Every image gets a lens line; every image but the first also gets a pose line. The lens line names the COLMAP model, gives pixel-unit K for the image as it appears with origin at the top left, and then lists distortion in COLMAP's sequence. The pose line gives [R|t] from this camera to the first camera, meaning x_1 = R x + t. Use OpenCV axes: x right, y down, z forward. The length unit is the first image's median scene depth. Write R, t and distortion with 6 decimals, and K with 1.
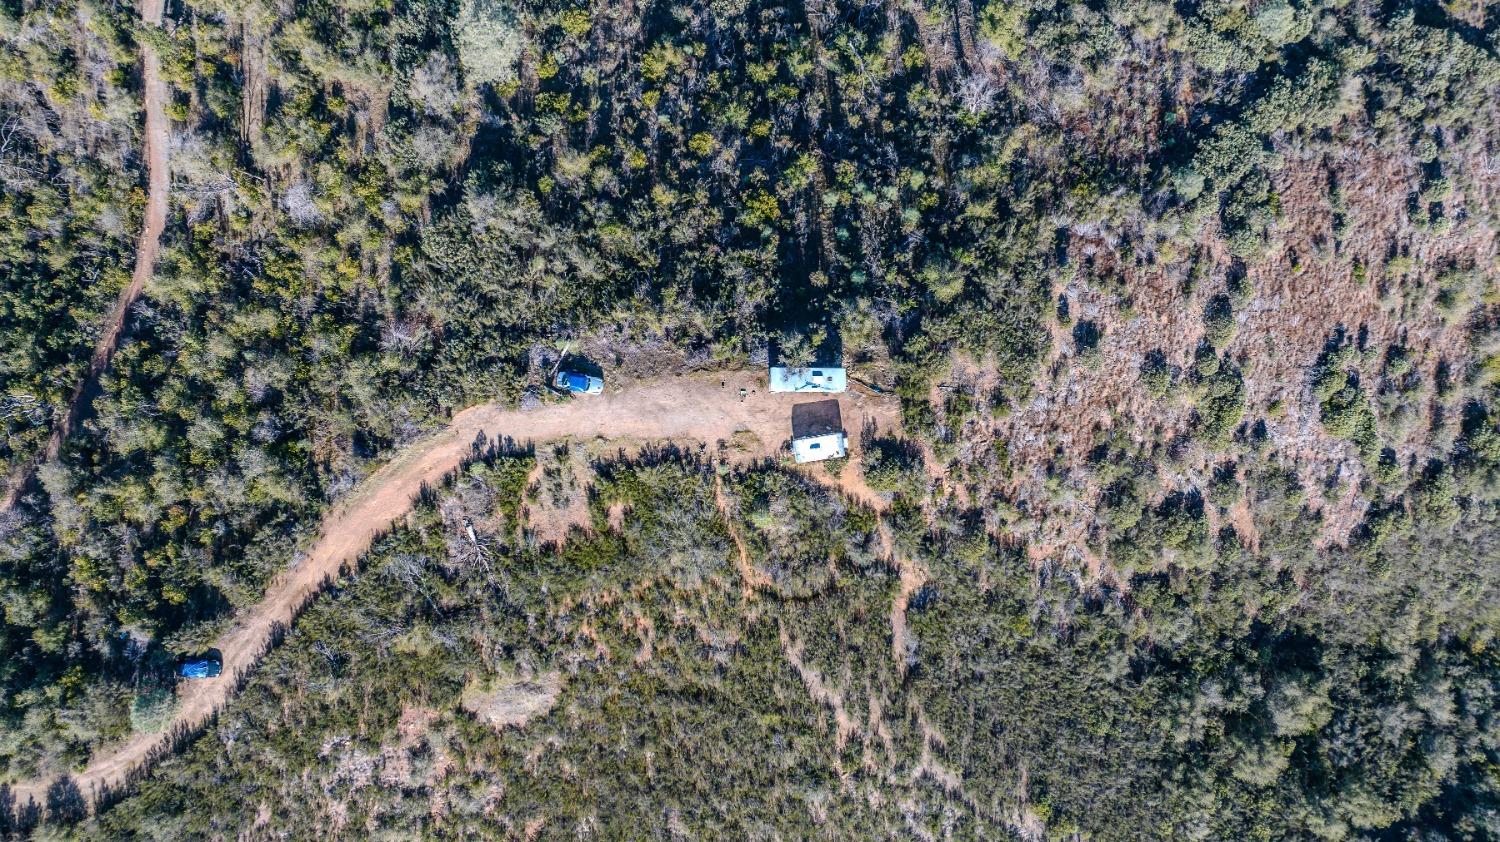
lens RADIAL K [[1050.3, 0, 755.5], [0, 1050.3, 419.0], [0, 0, 1]] dist [-0.032991, 0.032742]
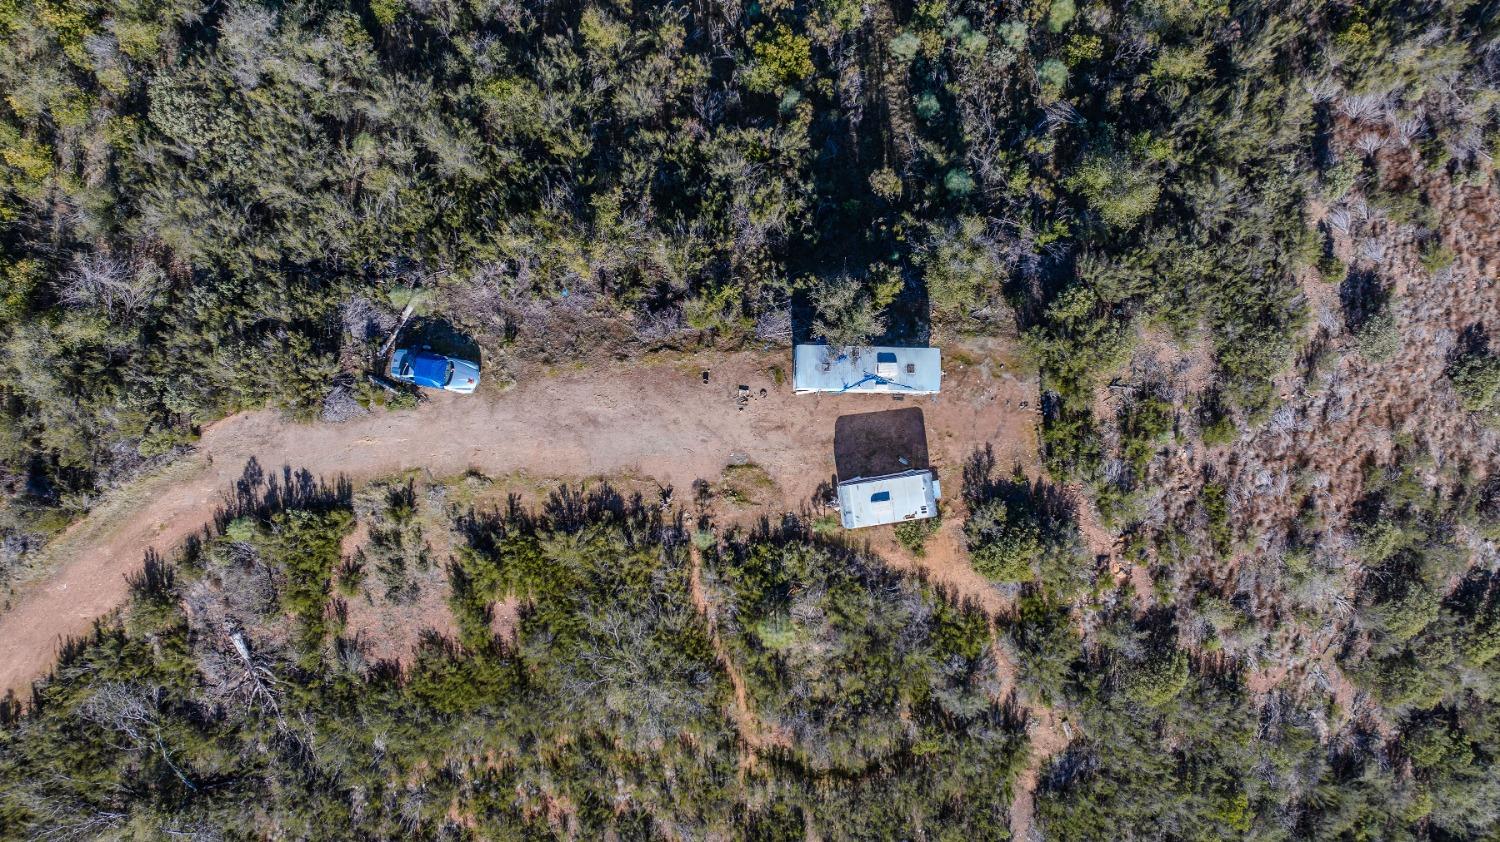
lens RADIAL K [[1050.3, 0, 755.5], [0, 1050.3, 419.0], [0, 0, 1]] dist [-0.032991, 0.032742]
pose [[0.999938, 0.011042, 0.001310, -0.006151], [-0.011041, 0.999939, -0.000785, -0.011235], [-0.001318, 0.000771, 0.999999, 0.458981]]
